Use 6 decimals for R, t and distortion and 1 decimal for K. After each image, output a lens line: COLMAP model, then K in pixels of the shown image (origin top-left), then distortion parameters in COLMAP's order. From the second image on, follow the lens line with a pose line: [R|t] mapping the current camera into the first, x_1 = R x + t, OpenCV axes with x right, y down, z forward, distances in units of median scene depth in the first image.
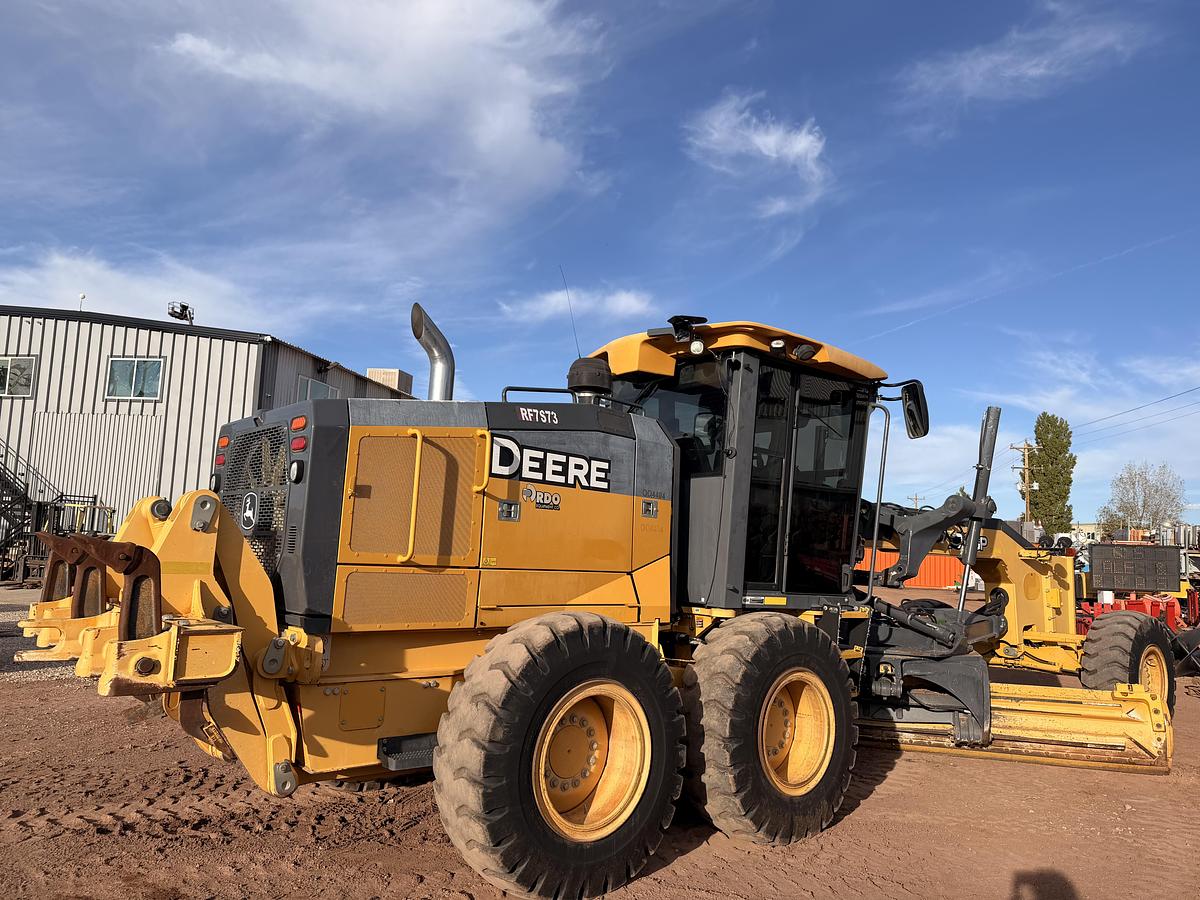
lens RADIAL K [[860.2, 0, 614.7], [0, 860.2, 448.7], [0, 0, 1]] dist [0.106677, -0.164737]
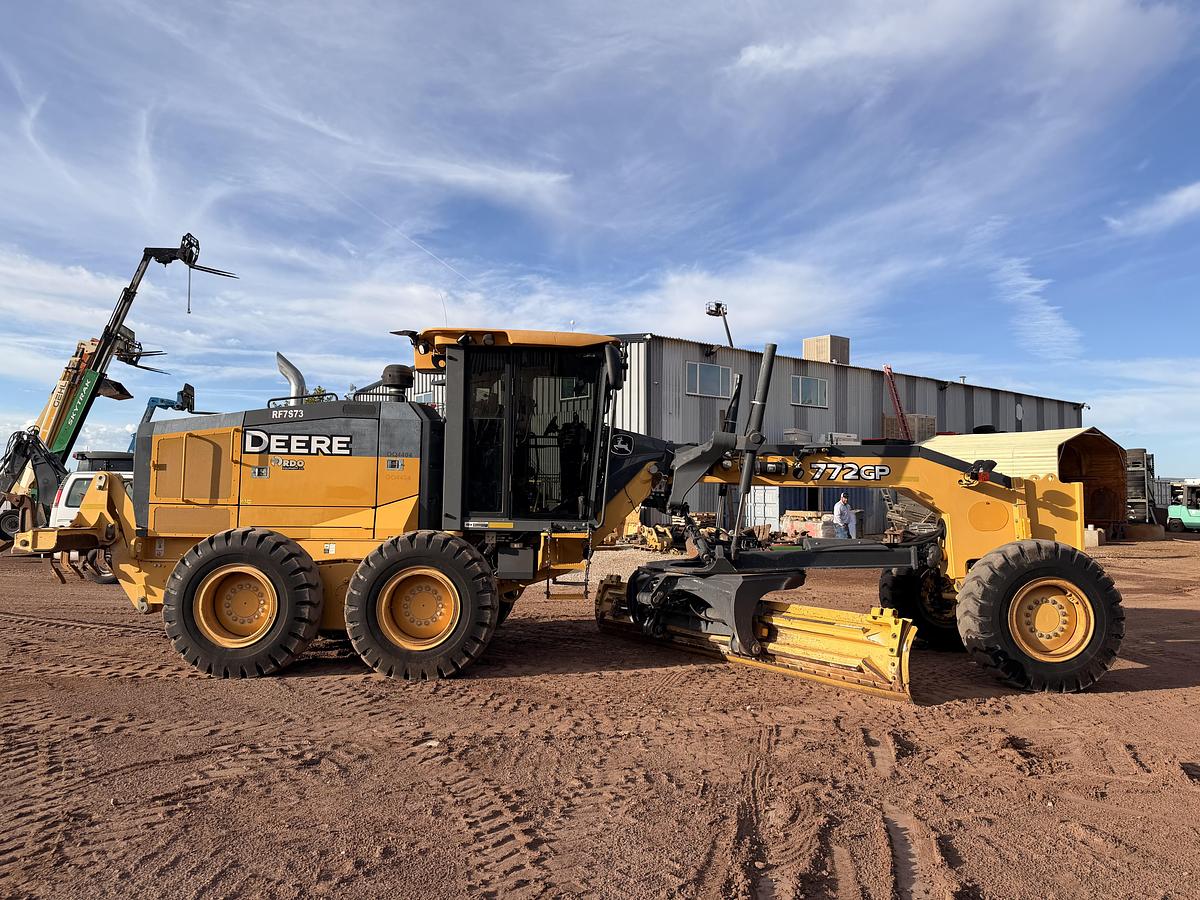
lens RADIAL K [[866.7, 0, 601.4], [0, 866.7, 455.7], [0, 0, 1]] dist [0.067759, -0.059521]
pose [[0.758623, -0.069215, -0.647843, 1.381318], [0.101042, 0.994809, 0.012036, 0.078116], [0.643648, -0.074590, 0.761678, 0.093346]]
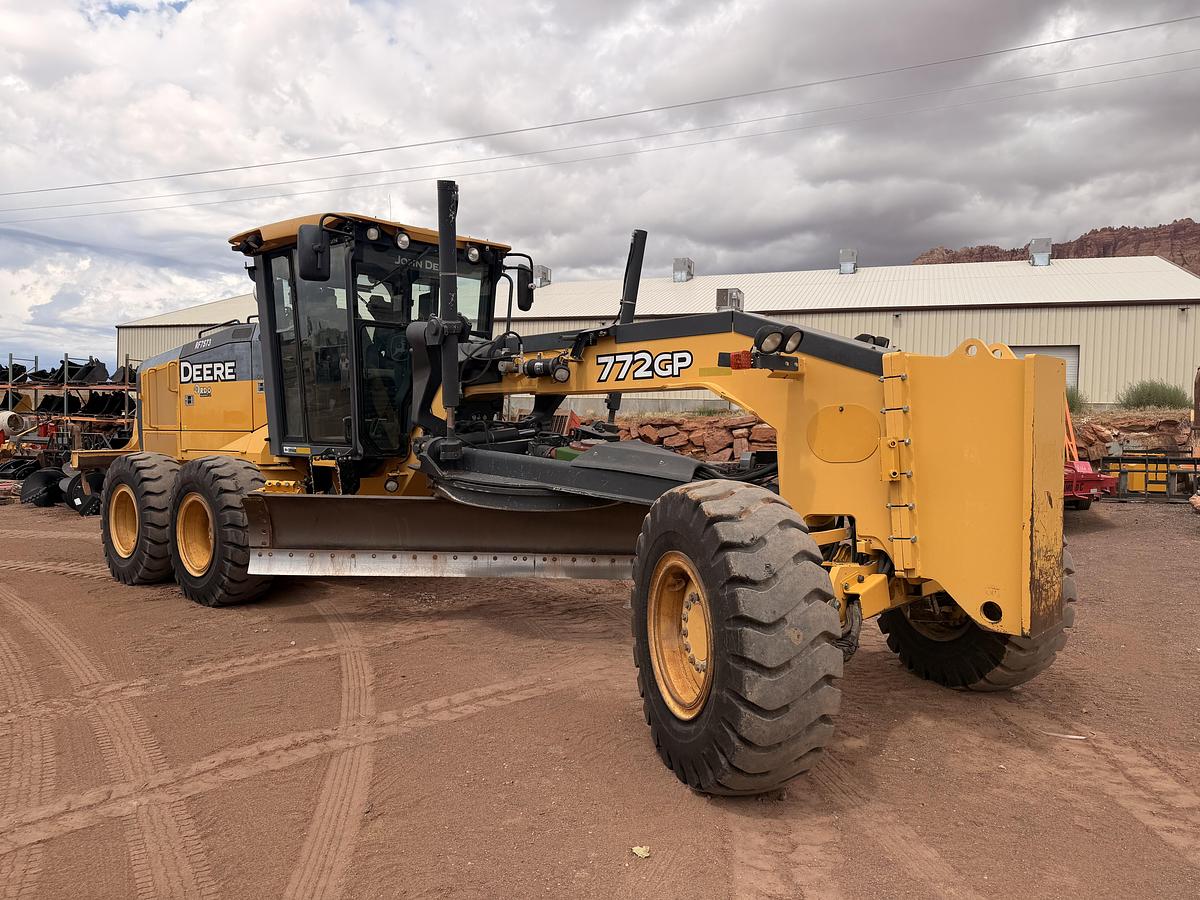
lens RADIAL K [[848.0, 0, 599.7], [0, 848.0, 449.6], [0, 0, 1]] dist [0.090630, -0.115266]
pose [[0.105657, -0.001938, -0.994401, 1.653731], [0.144598, 0.989399, 0.013436, 0.254569], [0.983833, -0.145208, 0.104817, 1.497651]]
